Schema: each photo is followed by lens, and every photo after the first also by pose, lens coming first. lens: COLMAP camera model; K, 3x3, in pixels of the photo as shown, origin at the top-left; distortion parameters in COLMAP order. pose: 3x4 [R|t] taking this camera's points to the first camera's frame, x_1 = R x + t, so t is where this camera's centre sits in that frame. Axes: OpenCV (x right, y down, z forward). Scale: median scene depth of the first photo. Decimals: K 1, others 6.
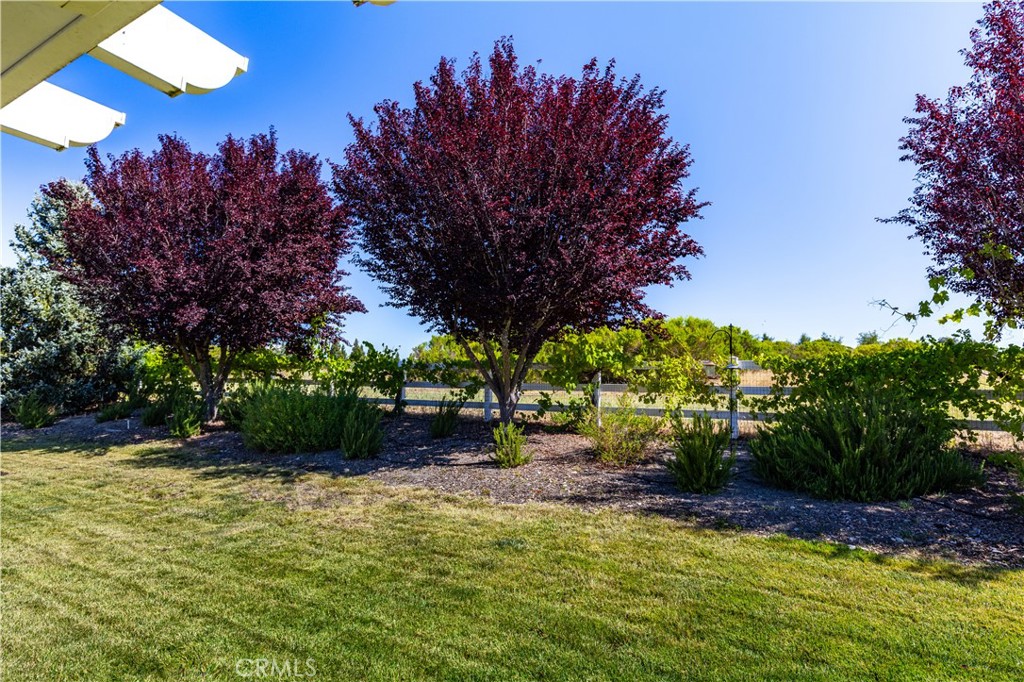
lens RADIAL K [[563.4, 0, 512.0], [0, 563.4, 341.0], [0, 0, 1]] dist [-0.002139, -0.000410]
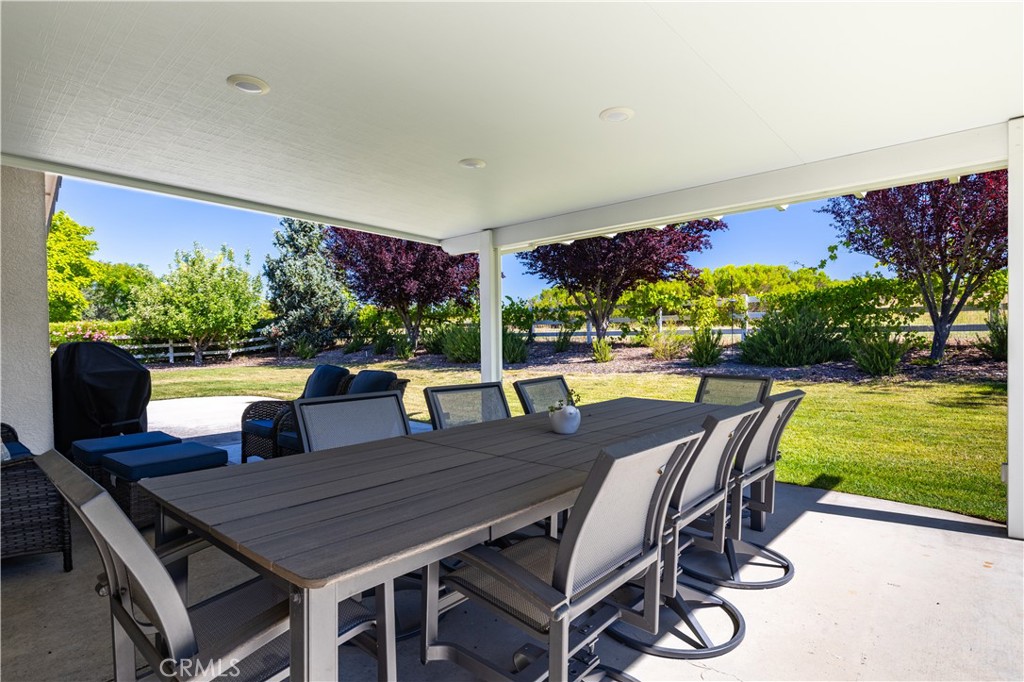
lens RADIAL K [[511.5, 0, 512.0], [0, 511.5, 341.0], [0, 0, 1]] dist [0.000041, -0.000027]
pose [[0.980937, -0.028210, -0.192269, 0.021518], [0.045961, 0.995015, 0.088497, -0.000023], [0.188814, -0.095647, 0.977344, -0.479685]]
